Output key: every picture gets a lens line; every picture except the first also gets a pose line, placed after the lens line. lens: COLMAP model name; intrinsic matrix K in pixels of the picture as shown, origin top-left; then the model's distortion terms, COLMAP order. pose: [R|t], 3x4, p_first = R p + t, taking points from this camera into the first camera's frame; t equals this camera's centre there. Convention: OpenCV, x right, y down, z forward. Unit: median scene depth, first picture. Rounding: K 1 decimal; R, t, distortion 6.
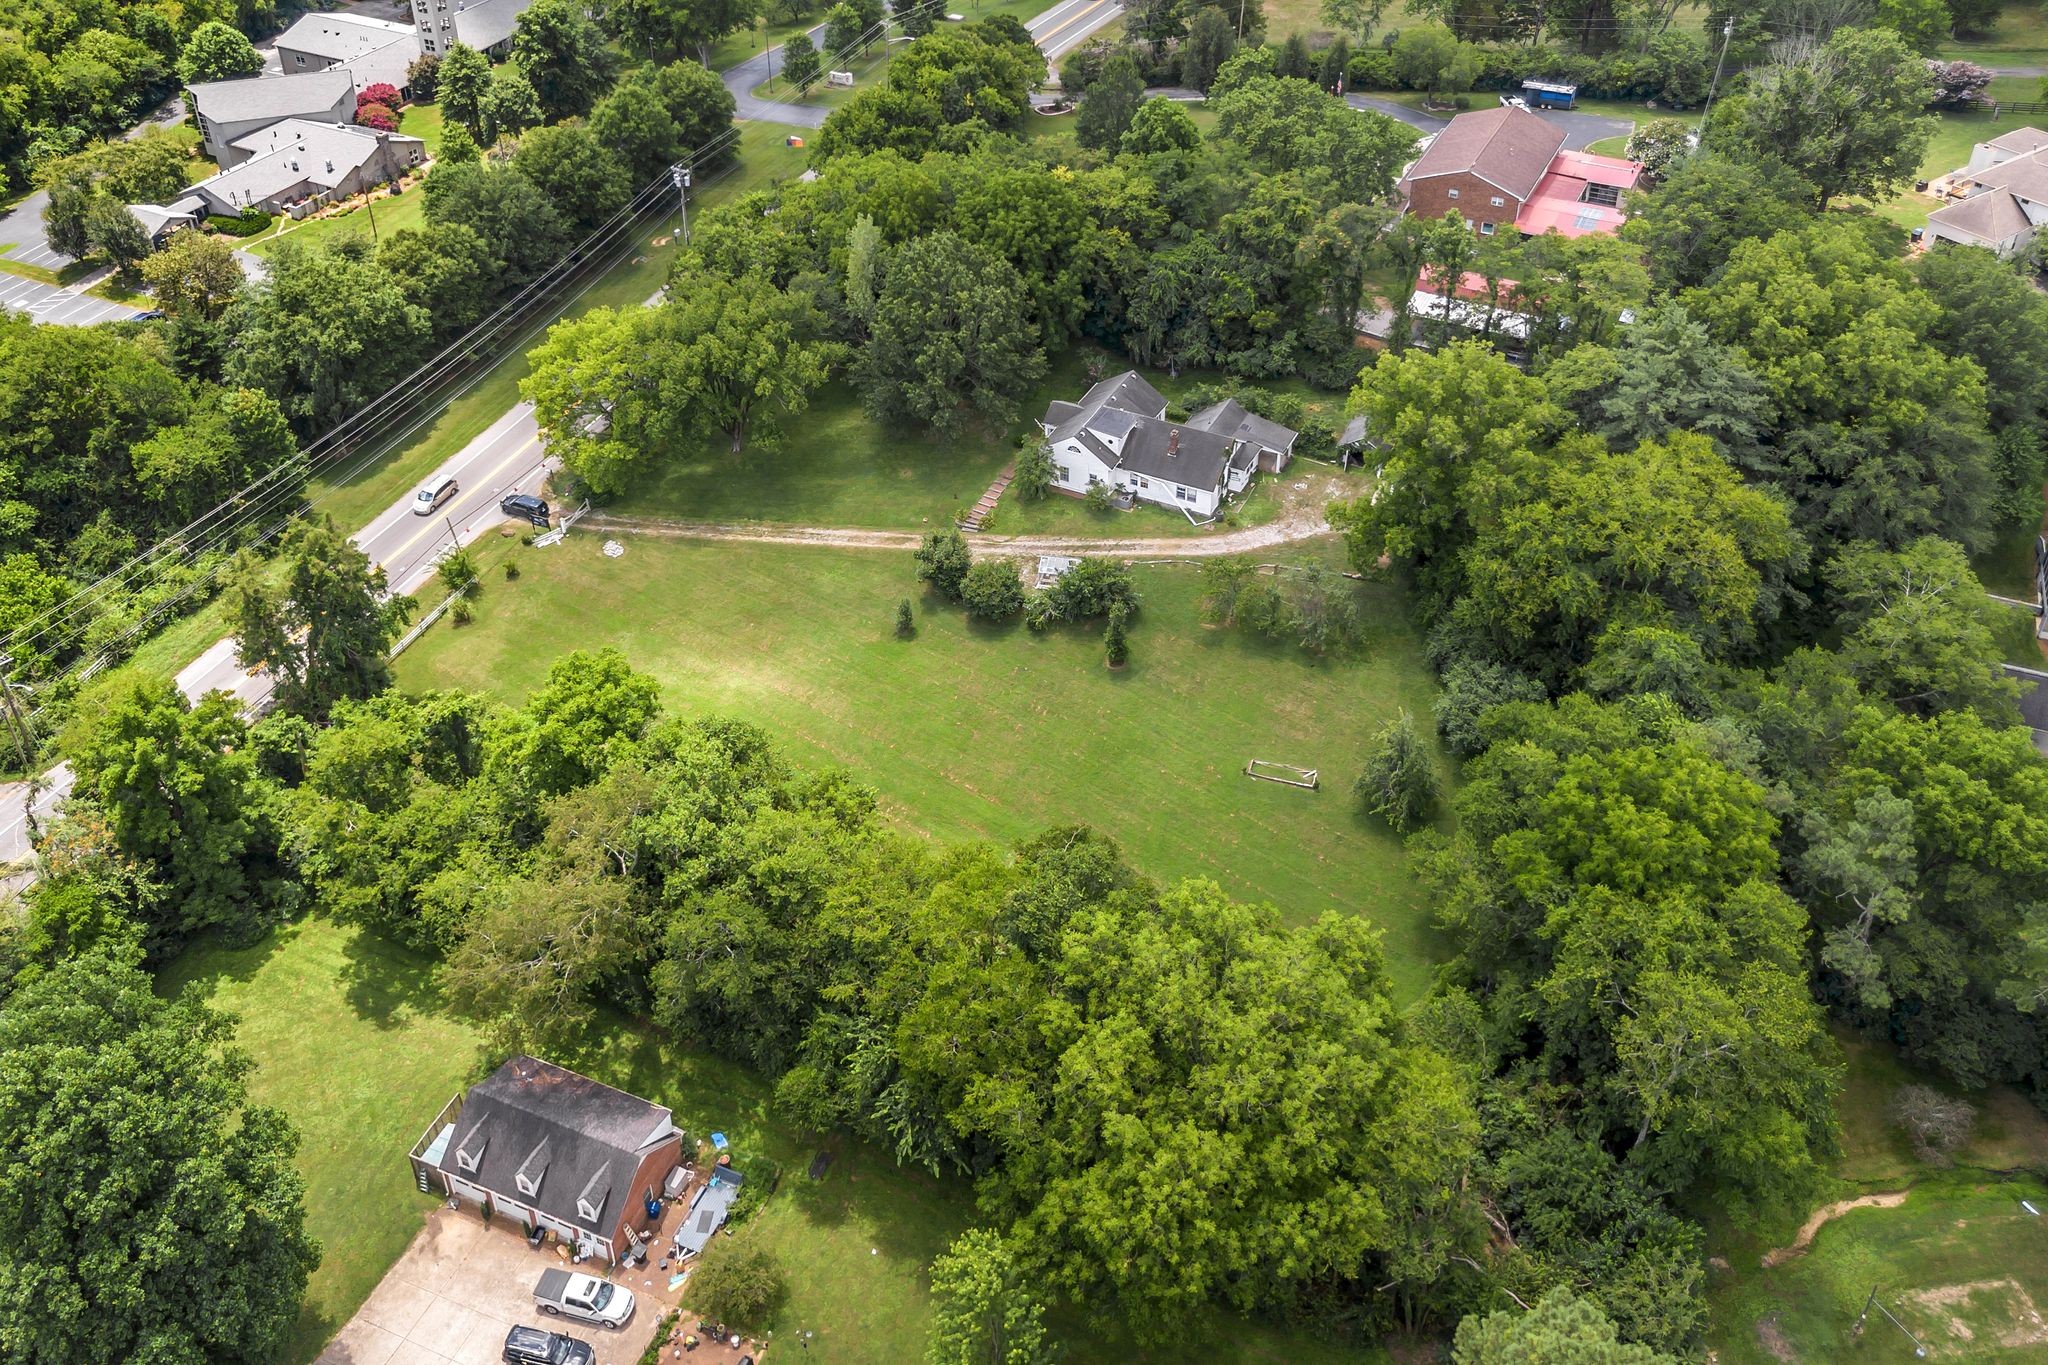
lens RADIAL K [[1916.6, 0, 987.3], [0, 1916.6, 523.9], [0, 0, 1]] dist [0.039993, -0.015213]
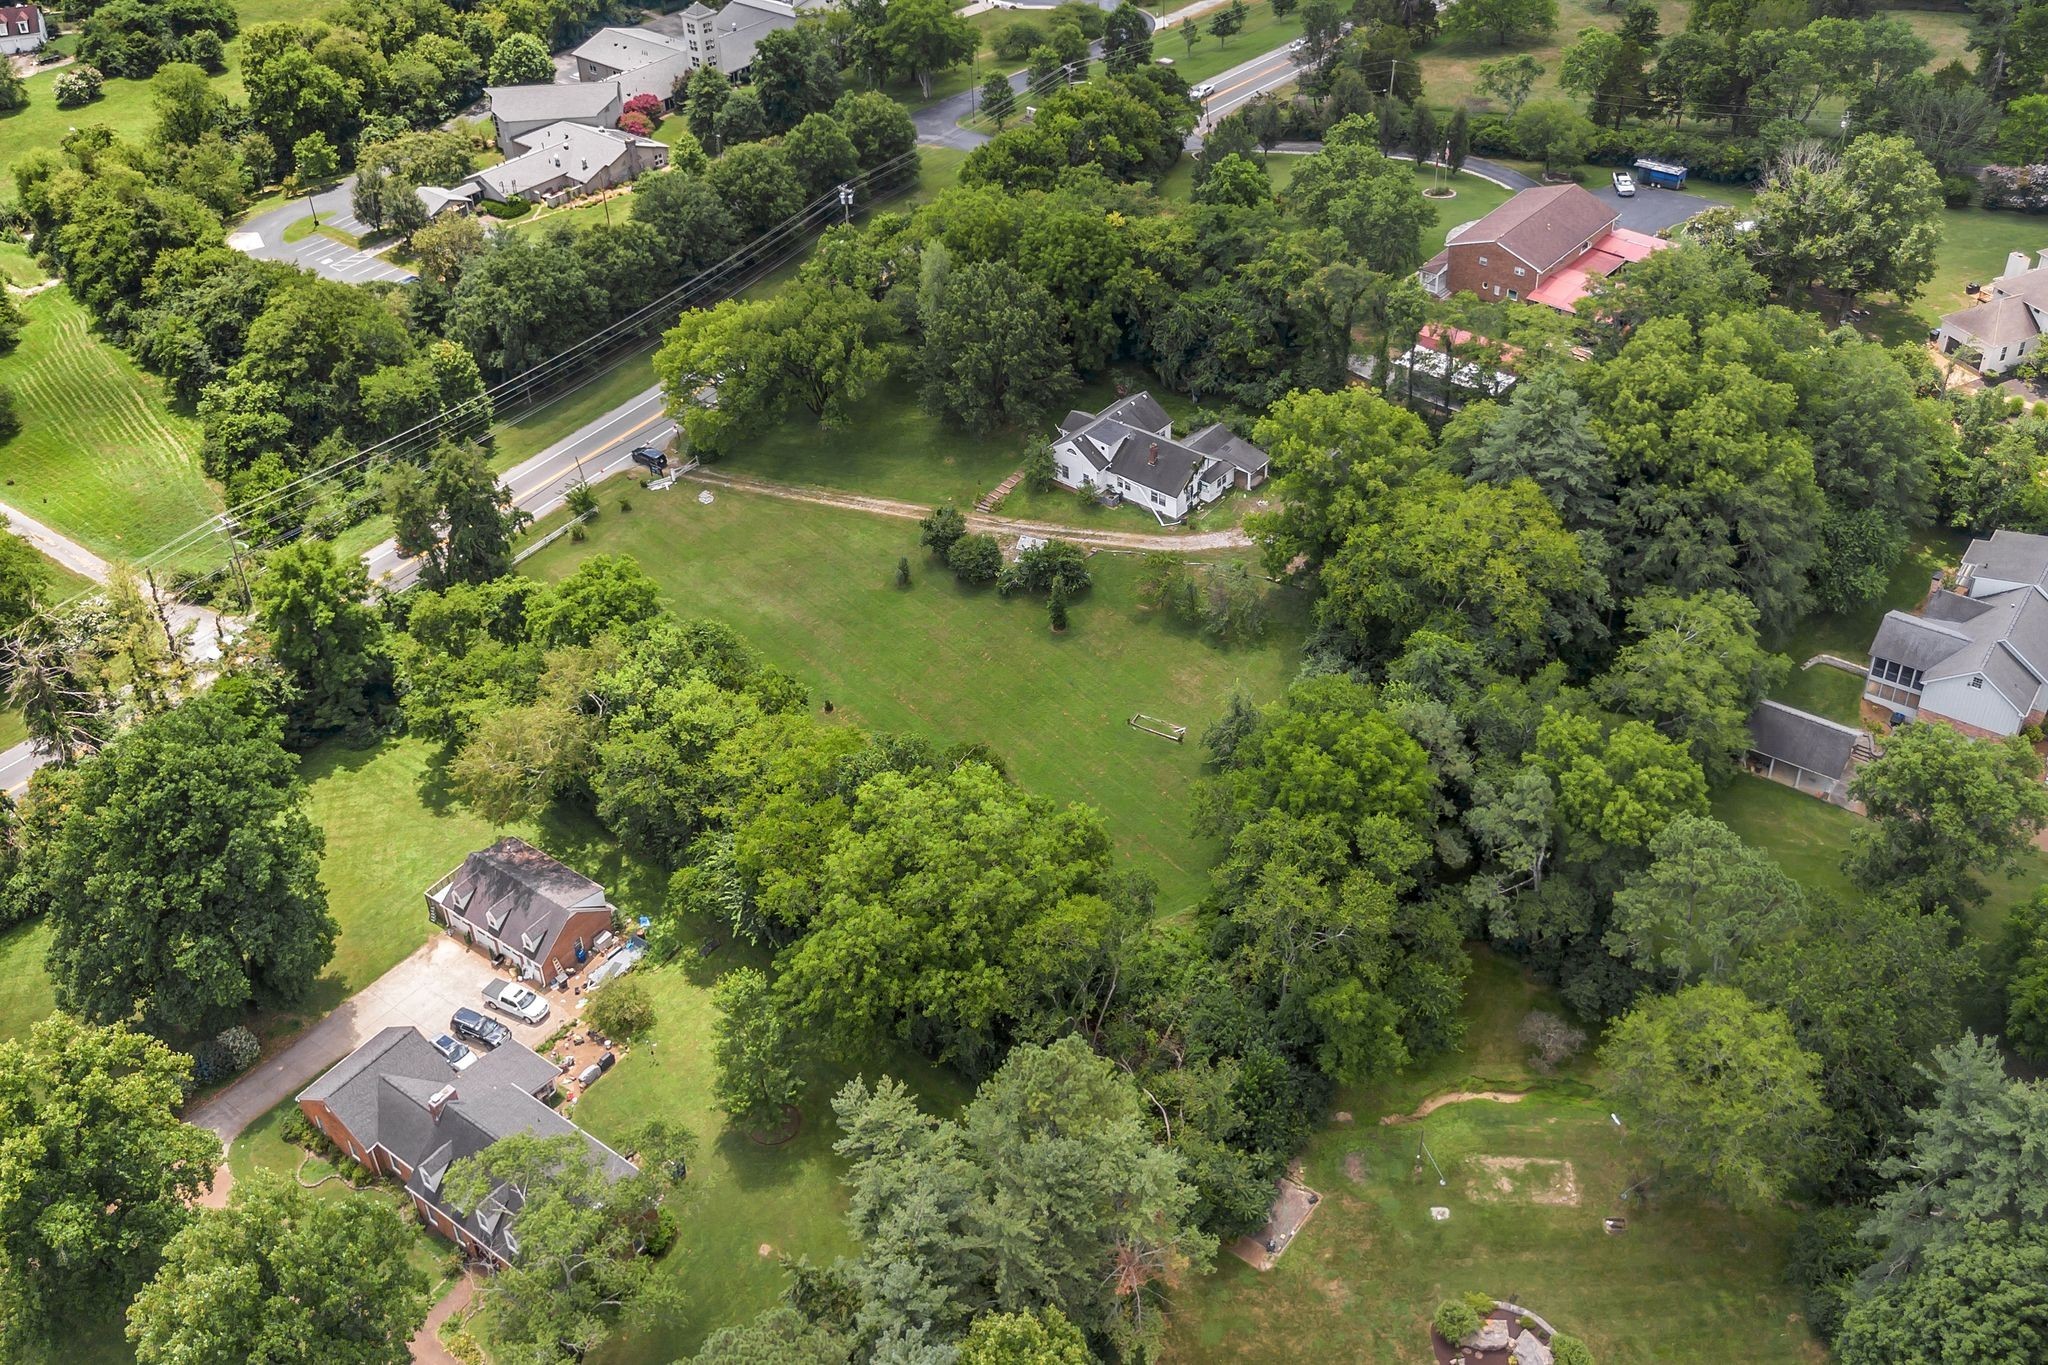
lens RADIAL K [[2195.9, 0, 1025.4], [0, 2195.9, 613.3], [0, 0, 1]] dist [0.038589, -0.005638]
pose [[0.968515, 0.113039, -0.221813, 0.326667], [-0.109632, 0.993588, 0.027652, 0.025791], [0.223516, -0.002464, 0.974697, -0.327675]]
